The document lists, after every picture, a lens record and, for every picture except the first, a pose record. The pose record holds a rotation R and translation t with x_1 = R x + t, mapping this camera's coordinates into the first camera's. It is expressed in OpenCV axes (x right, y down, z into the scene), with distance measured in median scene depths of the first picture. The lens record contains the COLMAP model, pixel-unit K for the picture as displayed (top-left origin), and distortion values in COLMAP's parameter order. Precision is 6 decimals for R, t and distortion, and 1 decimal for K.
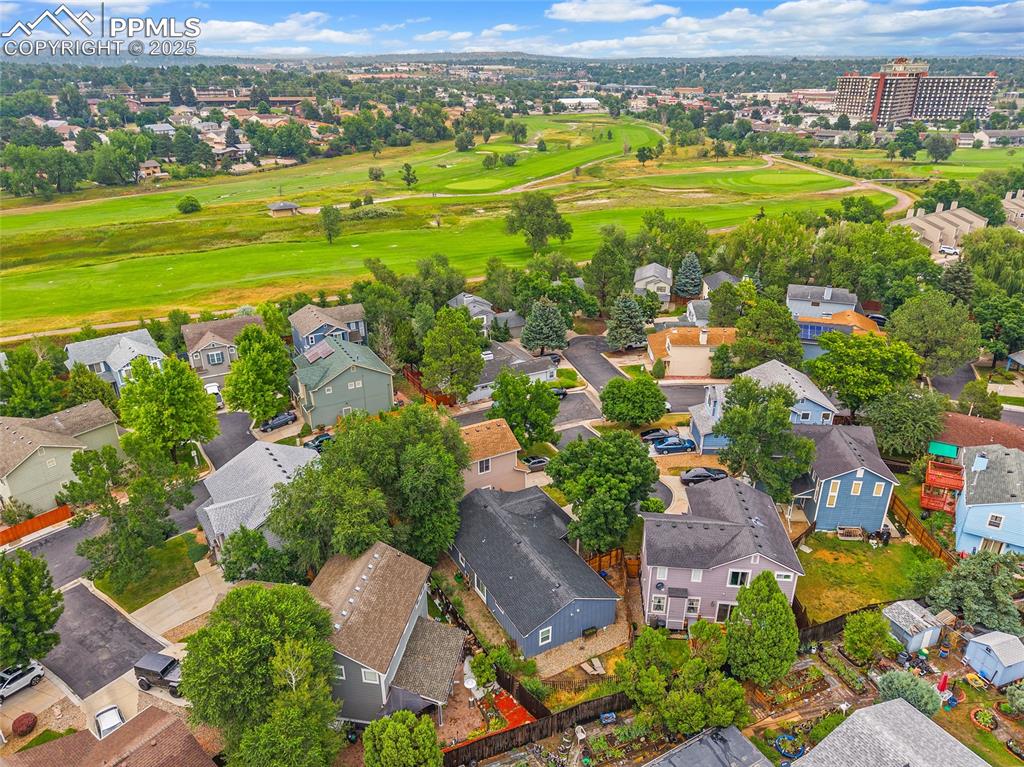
lens RADIAL K [[692.1, 0, 505.4], [0, 692.1, 382.0], [0, 0, 1]] dist [0.033142, -0.045677]
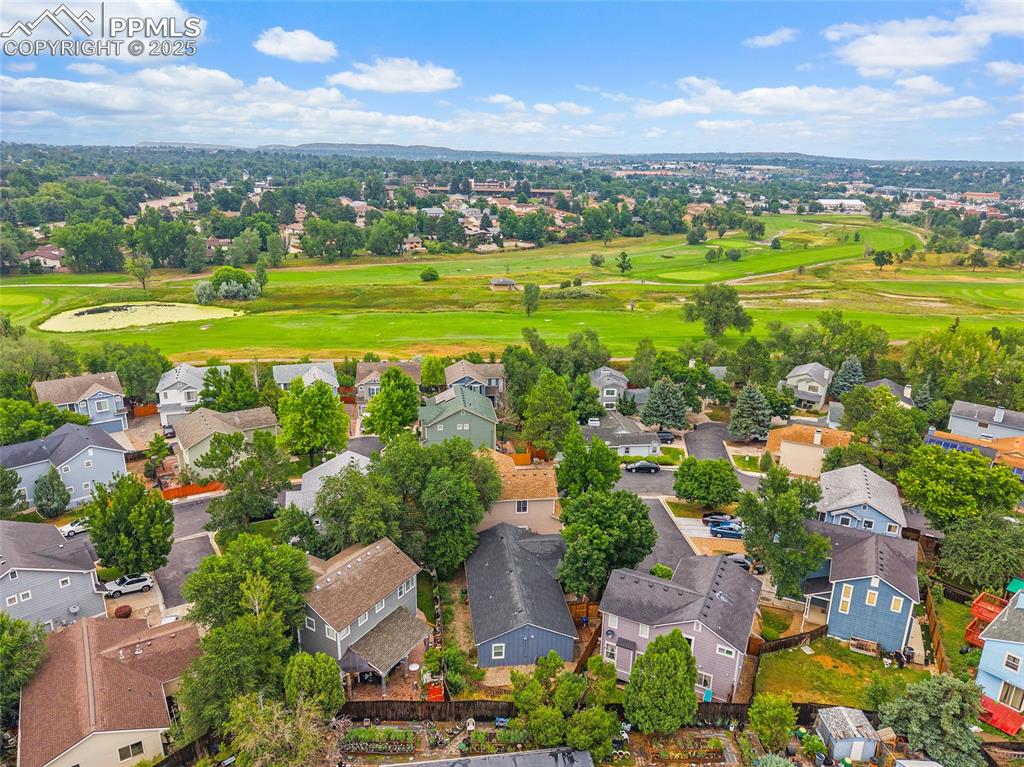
lens RADIAL K [[681.1, 0, 507.3], [0, 681.1, 383.7], [0, 0, 1]] dist [0.043594, -0.046323]
pose [[0.935142, 0.126302, -0.330995, 0.086393], [-0.163714, 0.982612, -0.087587, 0.007872], [0.314177, 0.136095, 0.939559, -0.021629]]
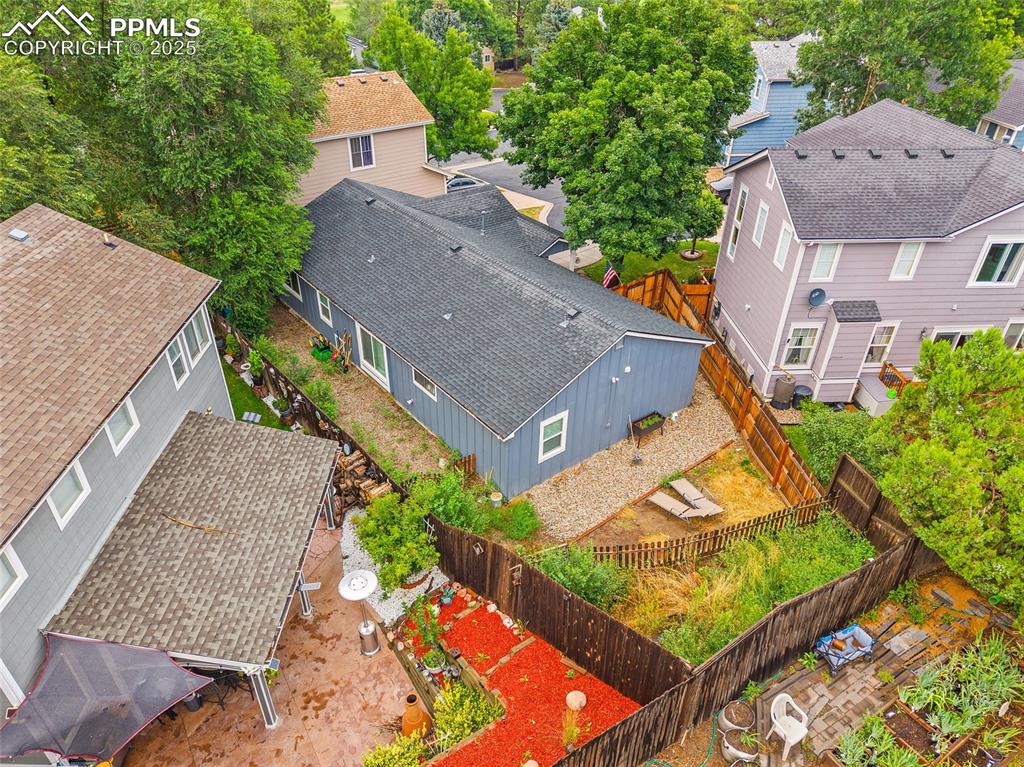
lens RADIAL K [[681.1, 0, 507.3], [0, 681.1, 383.7], [0, 0, 1]] dist [0.043594, -0.046323]
pose [[0.984719, -0.078712, 0.155350, -0.005290], [0.049977, 0.982233, 0.180890, 0.060292], [-0.166828, -0.170362, 0.971157, 0.145400]]
